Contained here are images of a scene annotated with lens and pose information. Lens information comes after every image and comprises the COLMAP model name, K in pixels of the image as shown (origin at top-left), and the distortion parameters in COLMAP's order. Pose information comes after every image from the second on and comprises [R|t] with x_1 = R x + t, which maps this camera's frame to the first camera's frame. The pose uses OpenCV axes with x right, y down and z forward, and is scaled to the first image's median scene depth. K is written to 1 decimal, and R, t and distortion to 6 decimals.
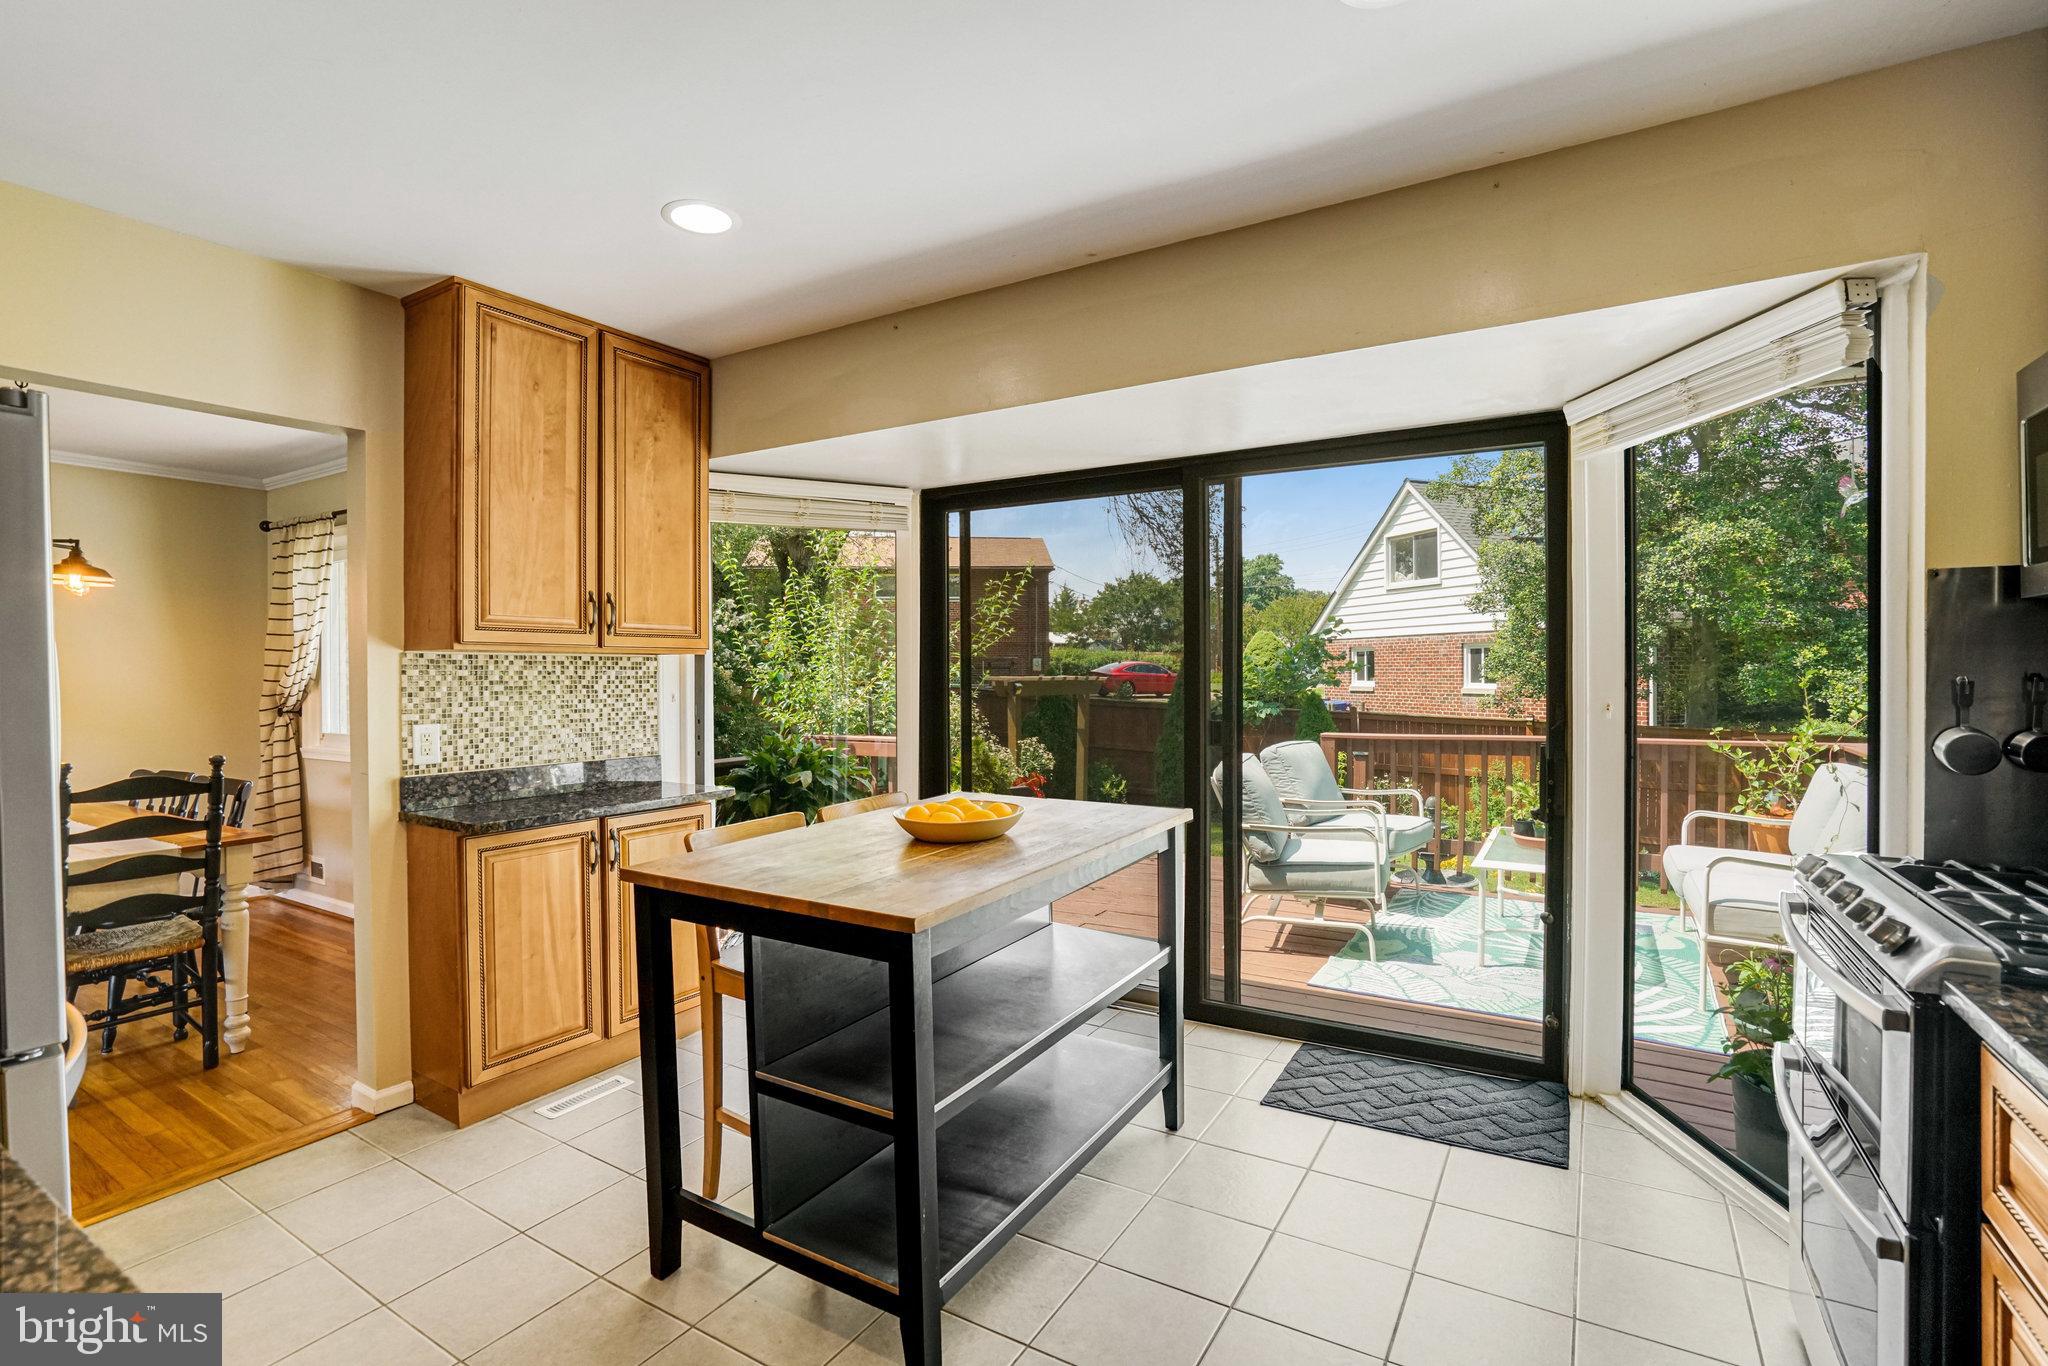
lens RADIAL K [[949.7, 0, 1005.3], [0, 949.7, 676.1], [0, 0, 1]] dist [-0.049645, 0.015336]
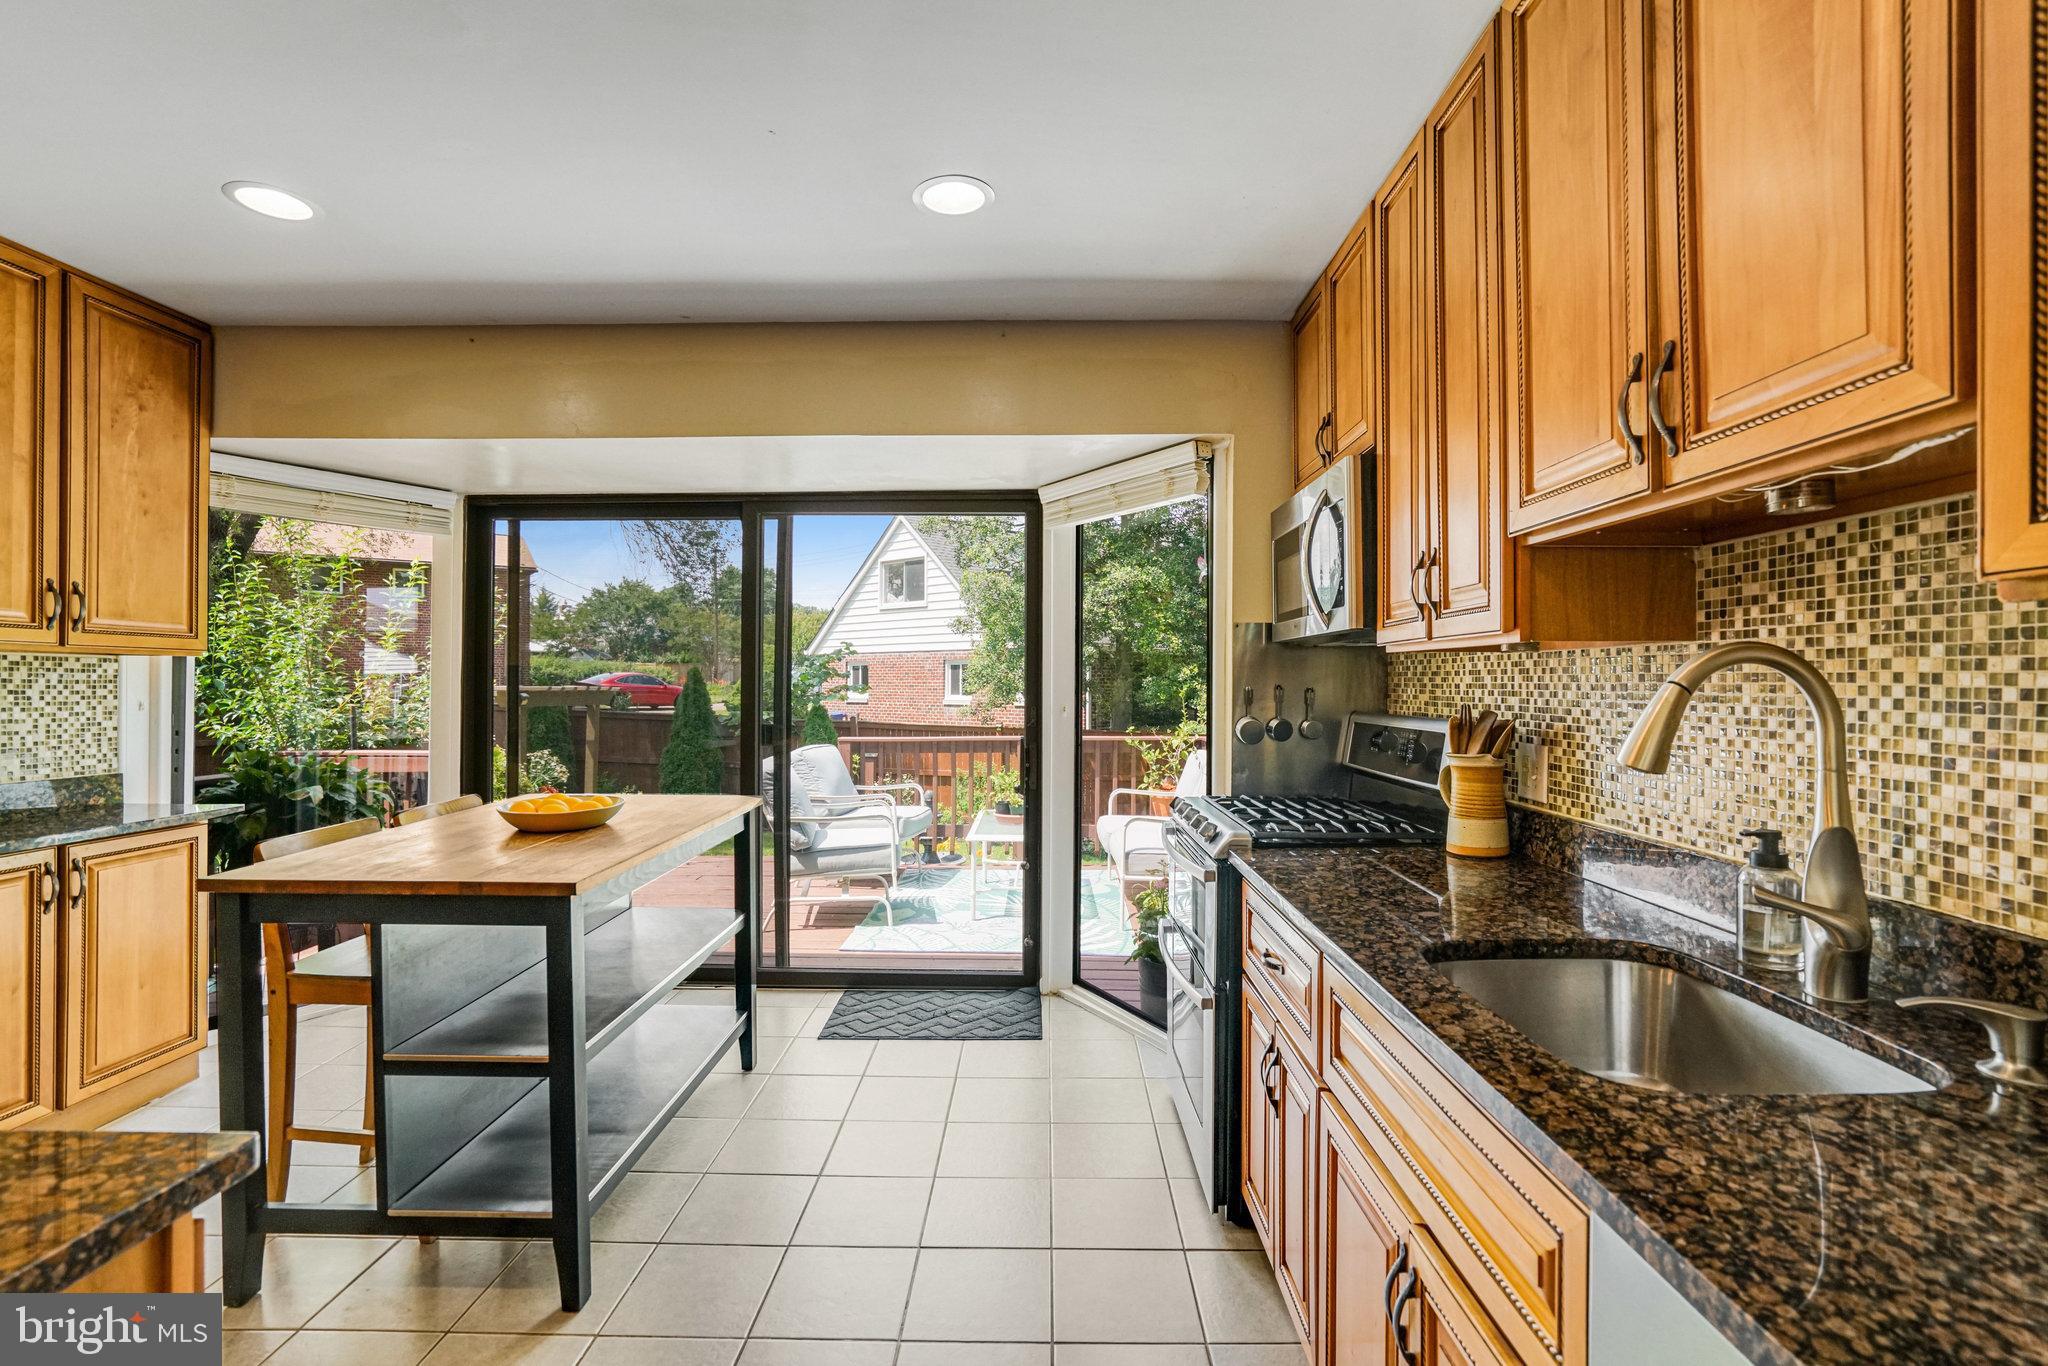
lens RADIAL K [[949.7, 0, 995.3], [0, 949.7, 677.6], [0, 0, 1]] dist [-0.049645, 0.015336]
pose [[0.872113, 0.011614, 0.489167, -0.098791], [-0.005989, 0.999897, -0.013062, 0.004339], [-0.489268, 0.008462, 0.872092, -0.133910]]
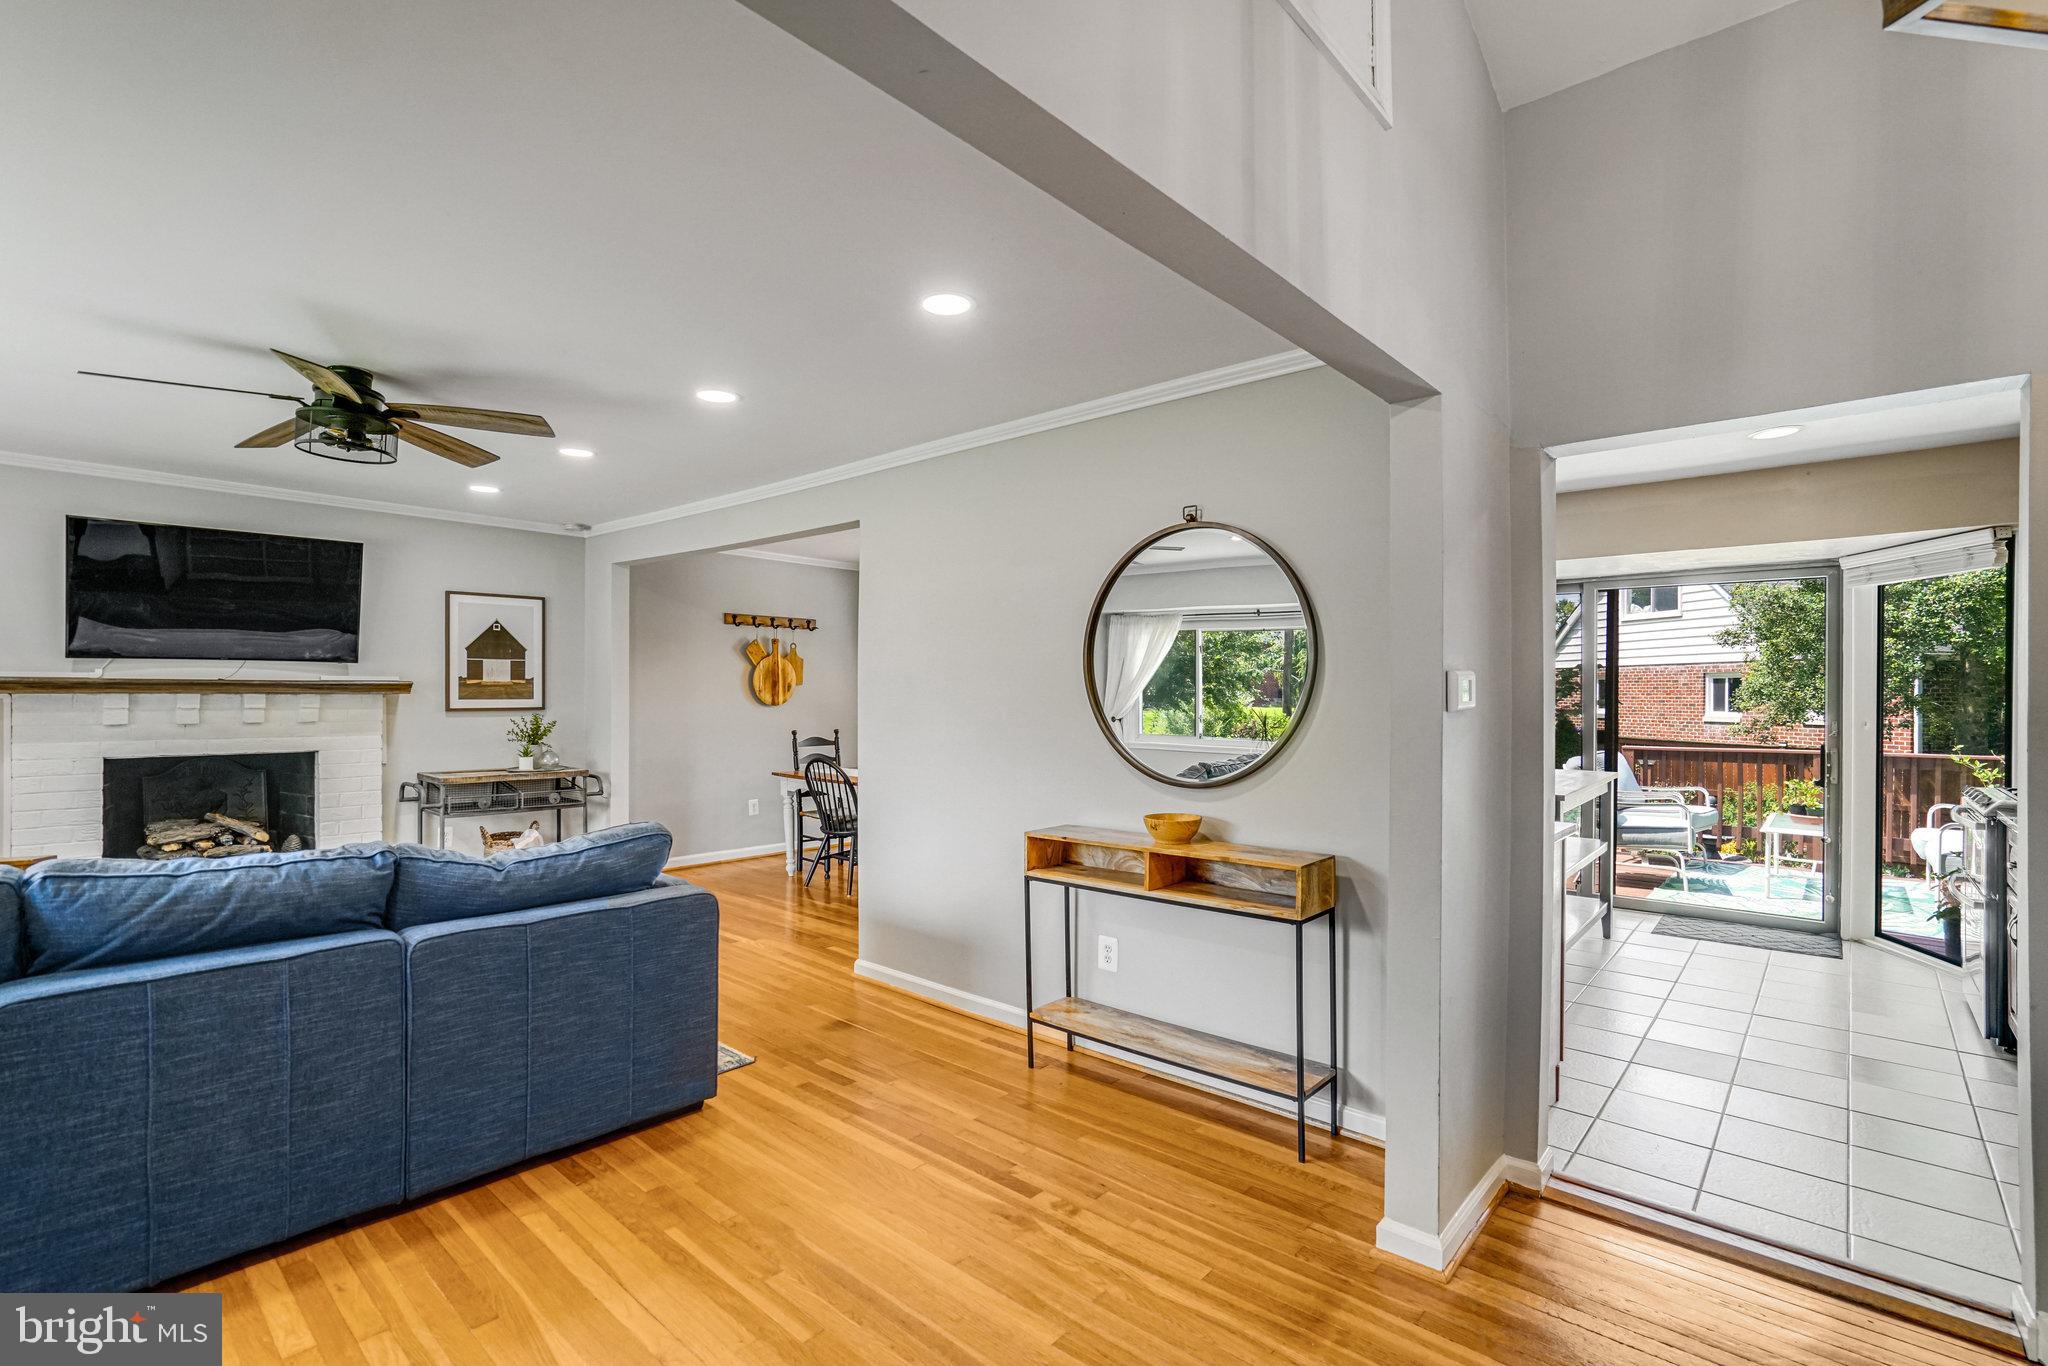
lens RADIAL K [[909.6, 0, 1019.3], [0, 909.6, 688.5], [0, 0, 1]] dist [-0.037957, 0.012984]
pose [[0.982447, 0.010159, -0.186263, -0.488931], [-0.011964, 0.999892, -0.008571, -0.000857], [0.186156, 0.010649, 0.982463, -0.756046]]
